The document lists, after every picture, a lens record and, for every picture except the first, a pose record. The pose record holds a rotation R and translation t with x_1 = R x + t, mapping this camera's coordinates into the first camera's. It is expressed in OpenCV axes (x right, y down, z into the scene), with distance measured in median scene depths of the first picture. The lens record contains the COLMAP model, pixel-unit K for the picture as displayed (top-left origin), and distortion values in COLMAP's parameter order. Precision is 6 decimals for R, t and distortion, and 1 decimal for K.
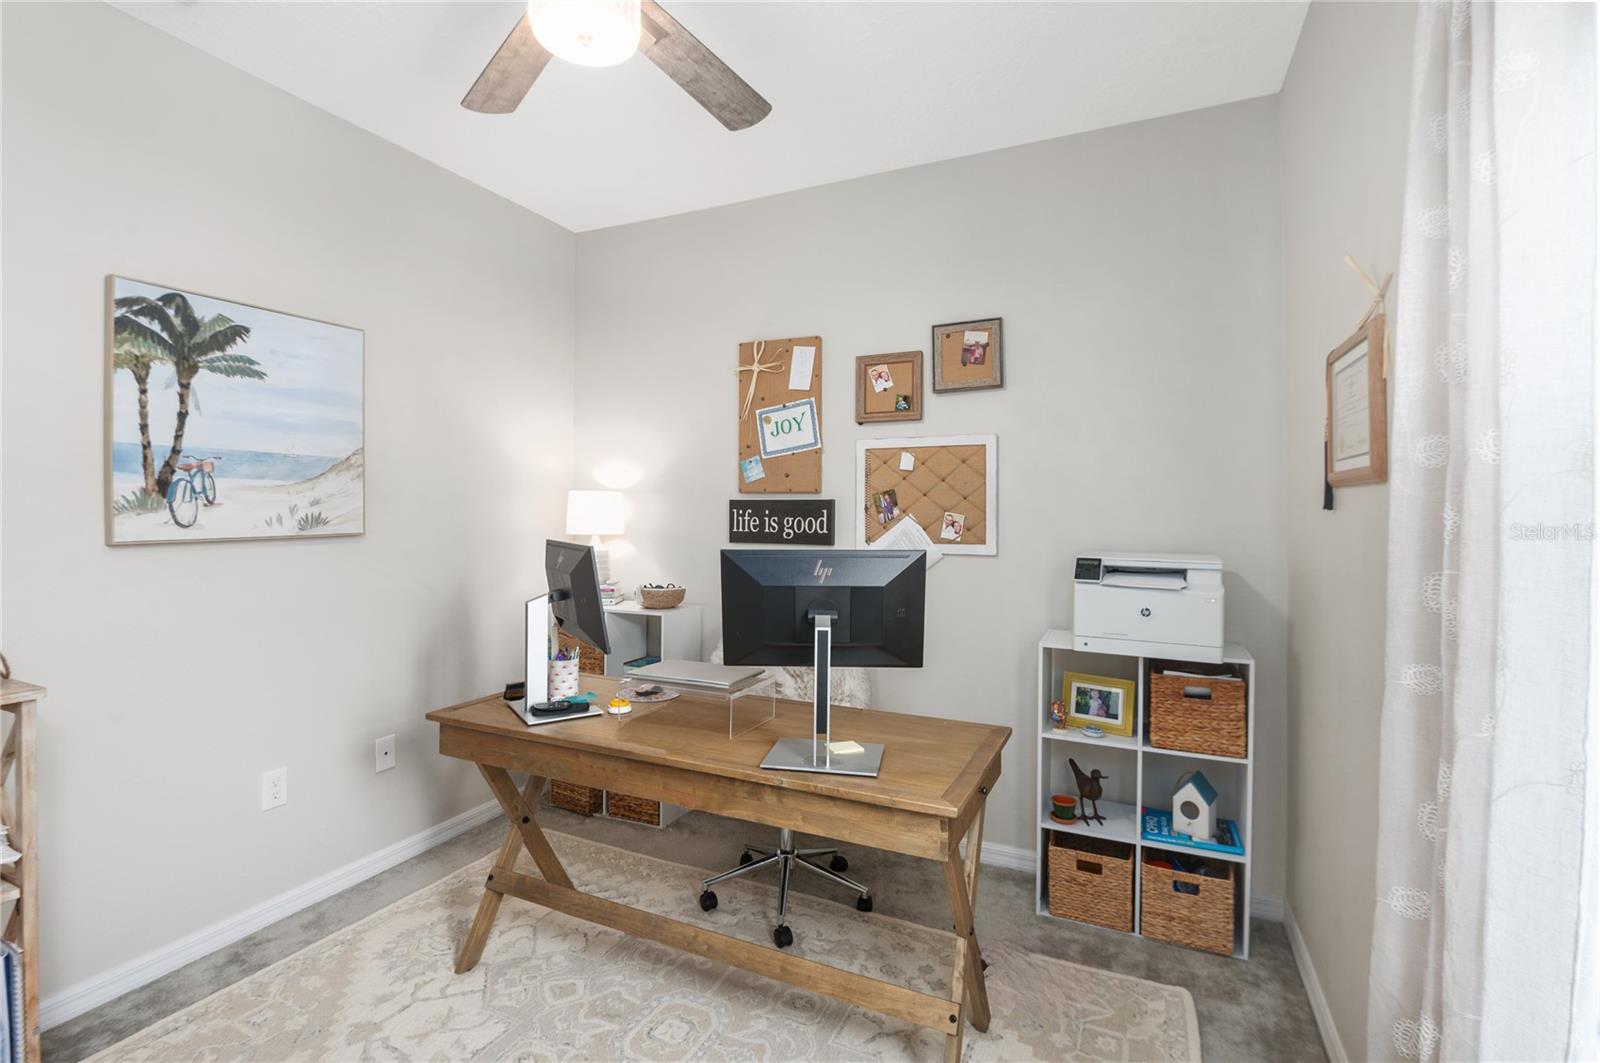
lens RADIAL K [[738.8, 0, 791.5], [0, 738.8, 507.0], [0, 0, 1]] dist [-0.003251, -0.000092]
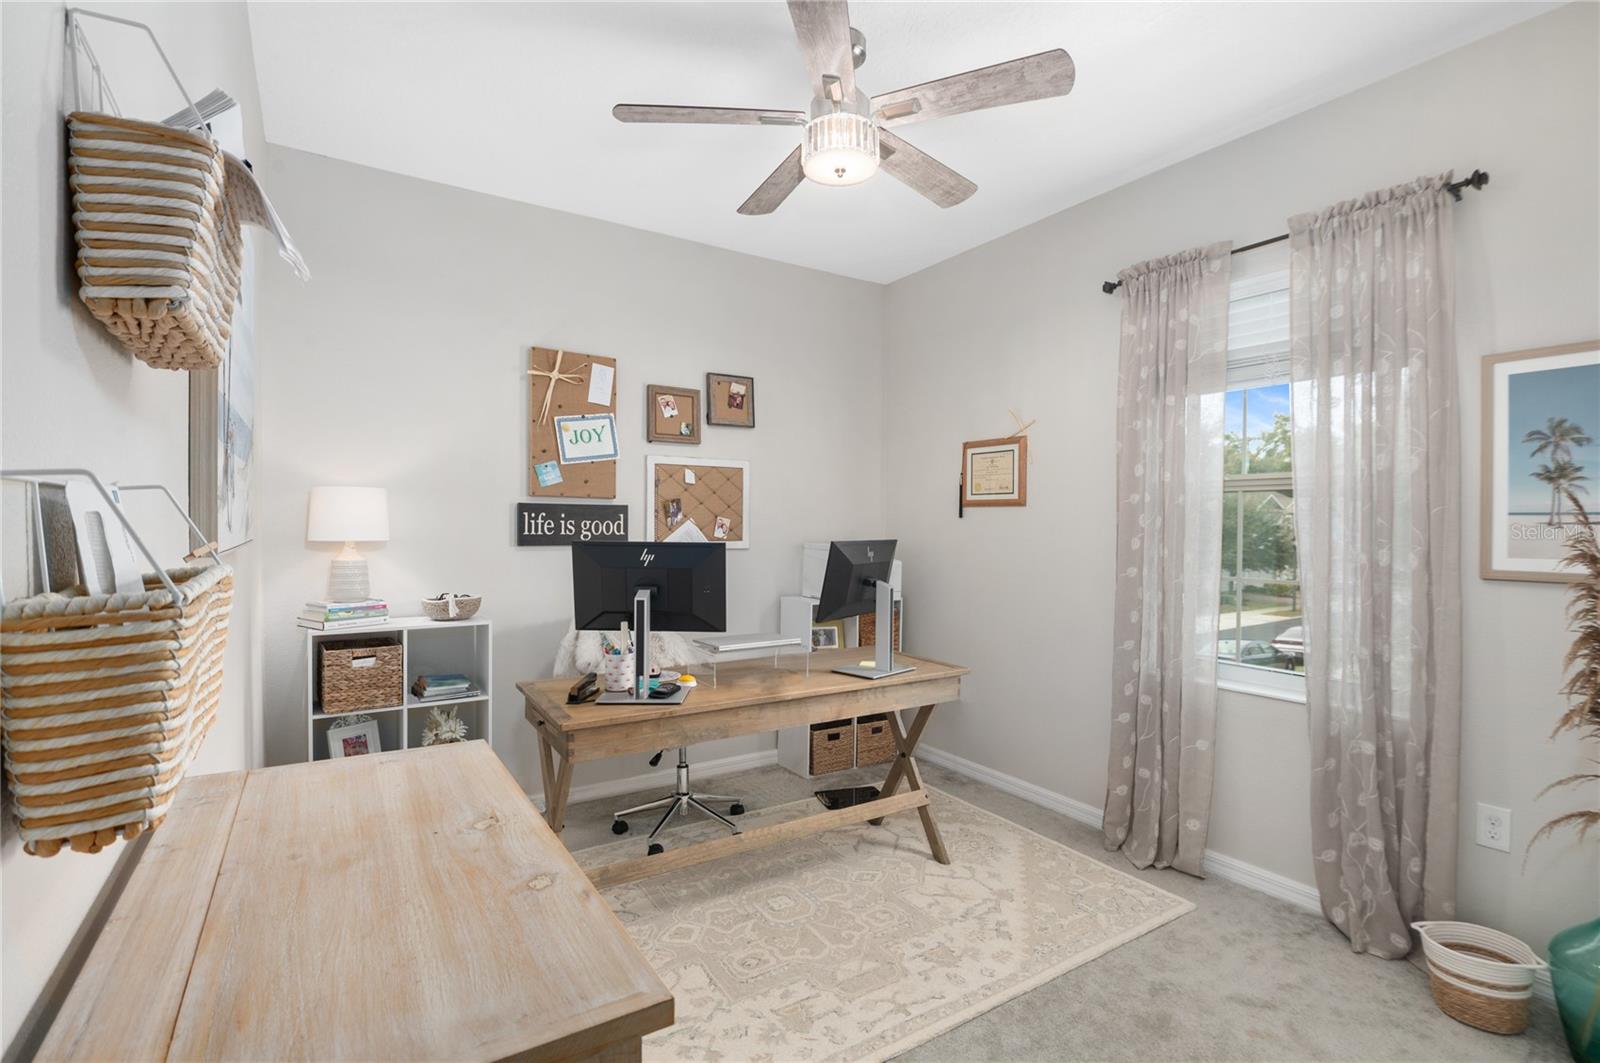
lens RADIAL K [[738.8, 0, 797.5], [0, 738.8, 532.1], [0, 0, 1]] dist [-0.003251, -0.000092]
pose [[0.527026, -0.009007, 0.849802, -0.791268], [-0.012710, 0.999748, 0.018478, 0.007240], [-0.849754, -0.020539, 0.526779, 0.173858]]
